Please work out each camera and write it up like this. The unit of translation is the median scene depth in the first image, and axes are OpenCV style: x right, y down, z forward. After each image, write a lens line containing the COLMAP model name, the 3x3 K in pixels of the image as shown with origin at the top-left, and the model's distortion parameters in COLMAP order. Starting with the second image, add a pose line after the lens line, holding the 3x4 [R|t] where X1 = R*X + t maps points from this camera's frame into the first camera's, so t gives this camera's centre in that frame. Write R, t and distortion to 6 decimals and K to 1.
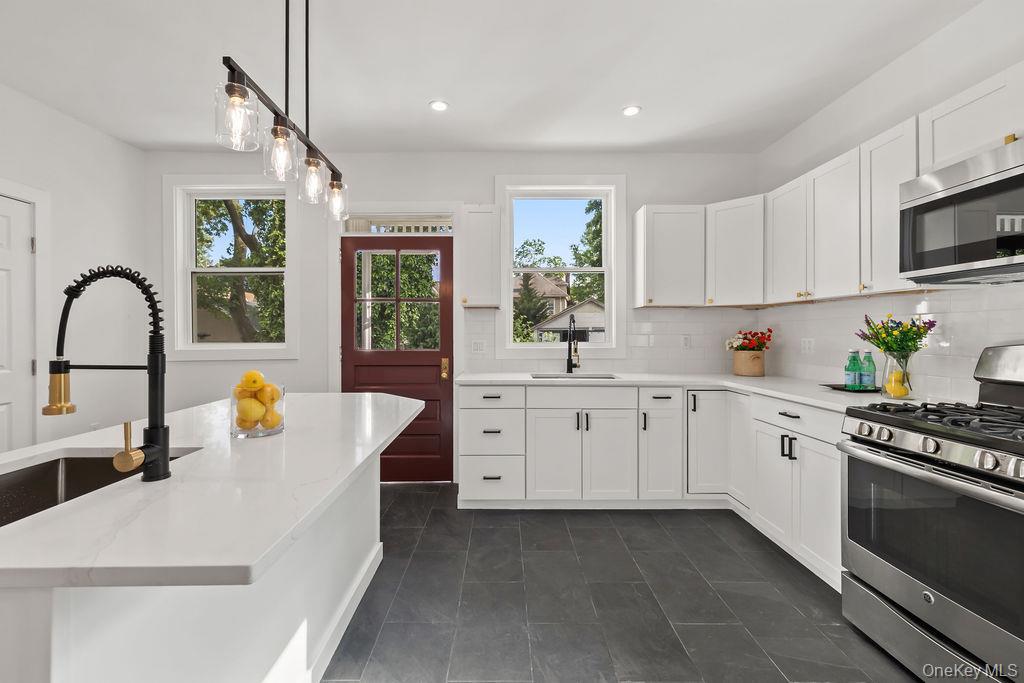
lens RADIAL K [[431.5, 0, 510.1], [0, 431.5, 340.6], [0, 0, 1]] dist [0.001212, 0.000381]
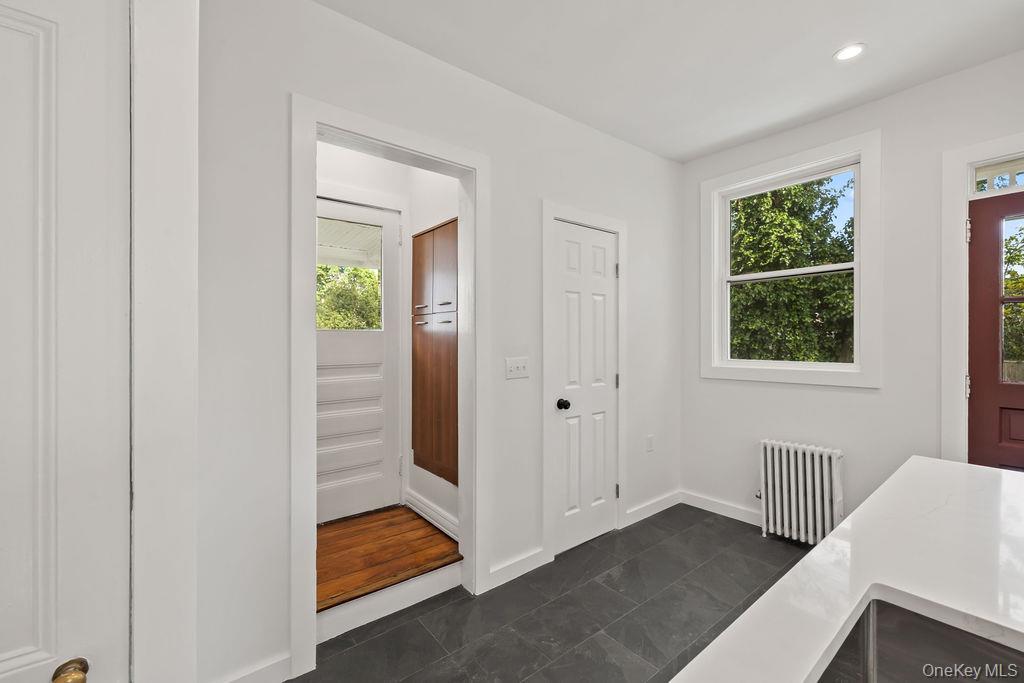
lens RADIAL K [[431.5, 0, 503.6], [0, 431.5, 342.3], [0, 0, 1]] dist [0.001212, 0.000381]
pose [[0.609358, 0.009317, -0.792841, -0.406860], [-0.009836, 0.999943, 0.004191, -0.039326], [0.792834, 0.005244, 0.609414, 0.097947]]
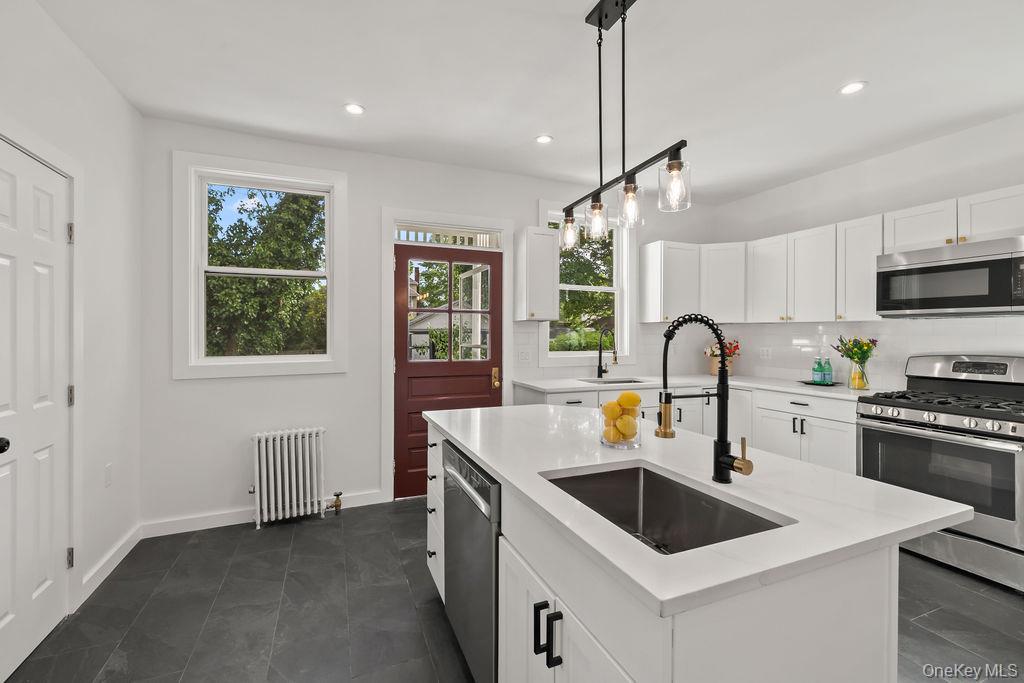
lens RADIAL K [[431.5, 0, 507.6], [0, 431.5, 337.3], [0, 0, 1]] dist [0.001212, 0.000381]
pose [[0.927909, 0.001893, 0.372802, -0.686060], [-0.000027, 0.999987, -0.005011, -0.036373], [-0.372807, 0.004640, 0.927897, 0.018873]]
